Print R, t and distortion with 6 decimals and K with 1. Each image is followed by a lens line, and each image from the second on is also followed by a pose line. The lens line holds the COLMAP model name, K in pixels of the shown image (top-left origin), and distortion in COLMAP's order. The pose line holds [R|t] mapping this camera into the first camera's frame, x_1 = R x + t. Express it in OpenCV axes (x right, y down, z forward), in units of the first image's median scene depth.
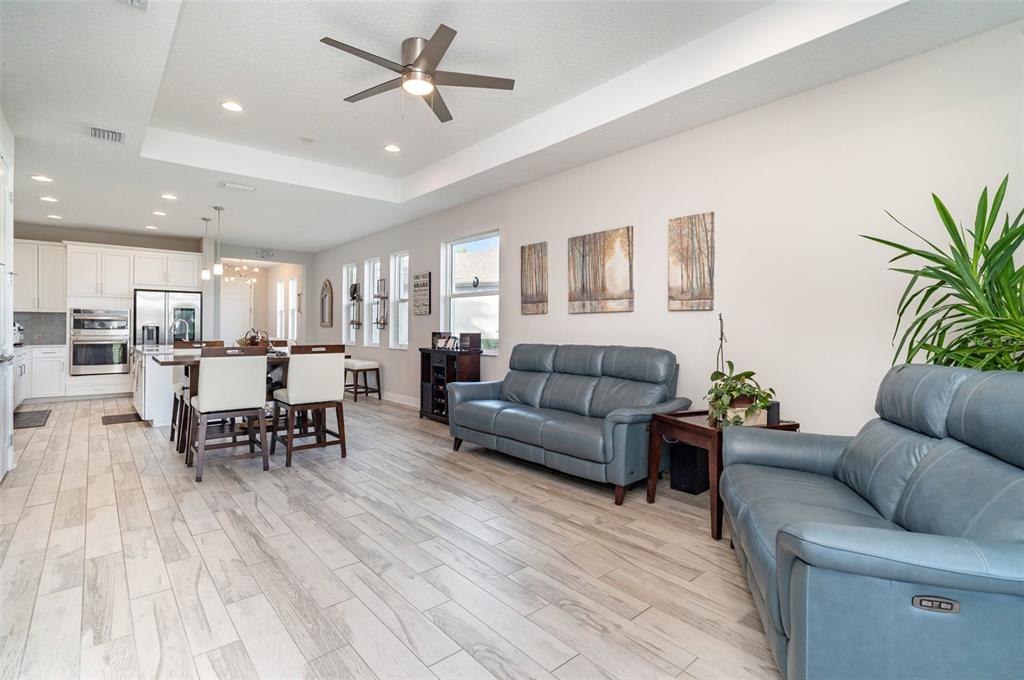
lens RADIAL K [[492.1, 0, 514.1], [0, 492.1, 330.9], [0, 0, 1]] dist [-0.001232, 0.000133]
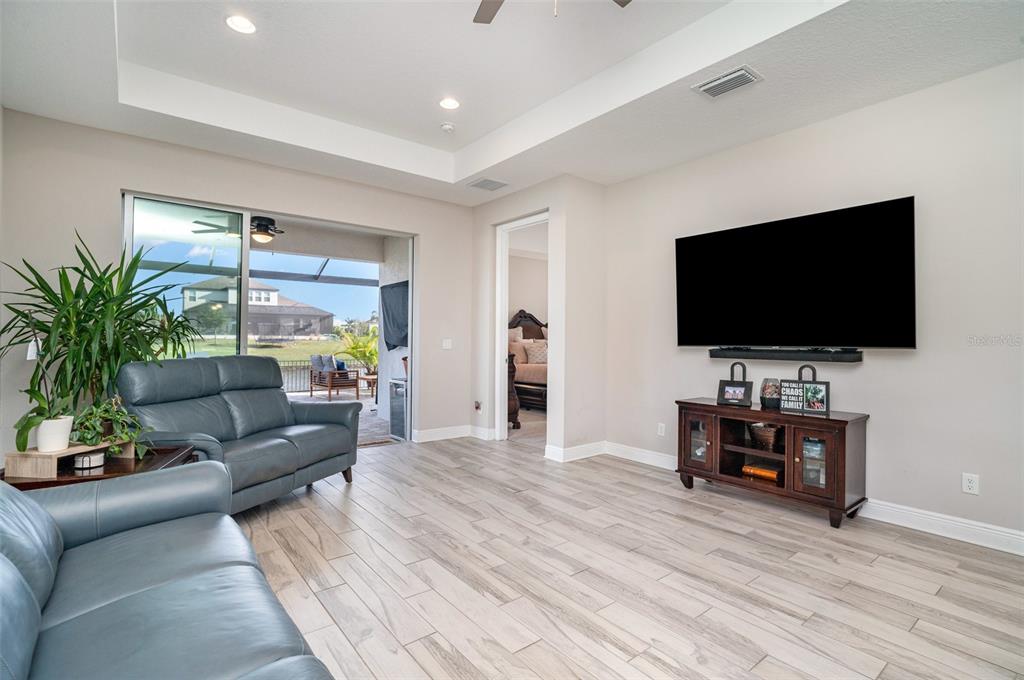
lens RADIAL K [[492.1, 0, 511.7], [0, 492.1, 338.7], [0, 0, 1]] dist [-0.001232, 0.000133]
pose [[-0.999058, -0.012010, 0.041706, -0.234927], [-0.011729, 0.999907, 0.006969, -0.015871], [-0.041786, 0.006473, -0.999106, 1.906590]]
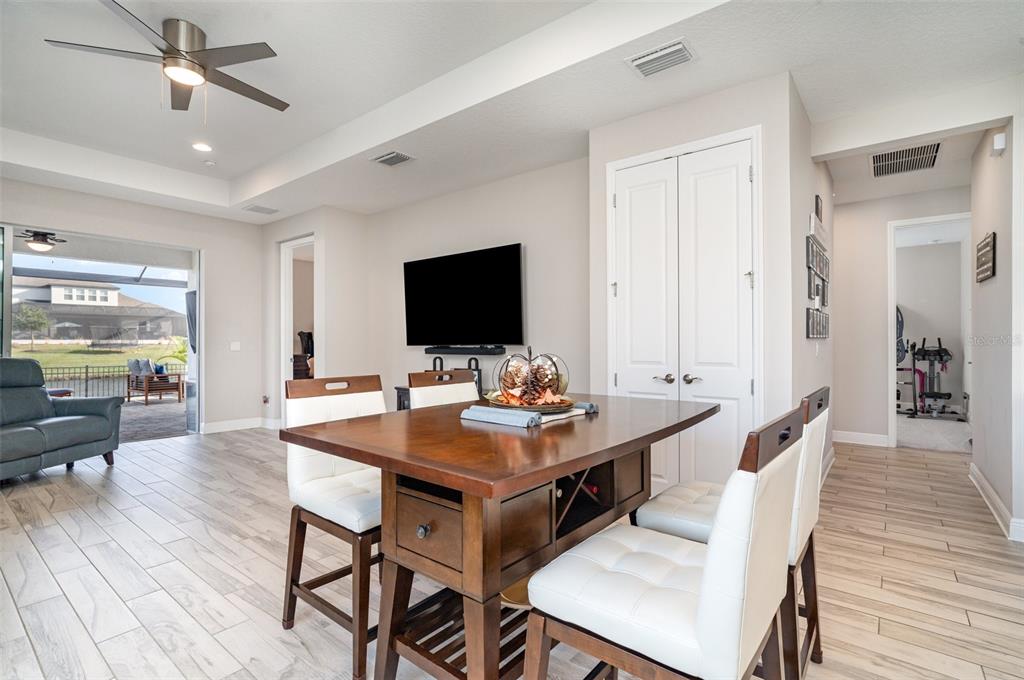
lens RADIAL K [[492.1, 0, 511.3], [0, 492.1, 342.0], [0, 0, 1]] dist [-0.001232, 0.000133]
pose [[-0.983735, -0.003633, -0.179592, -0.749837], [-0.005052, 0.999960, 0.007447, -0.019547], [0.179557, 0.008233, -0.983713, 2.384096]]
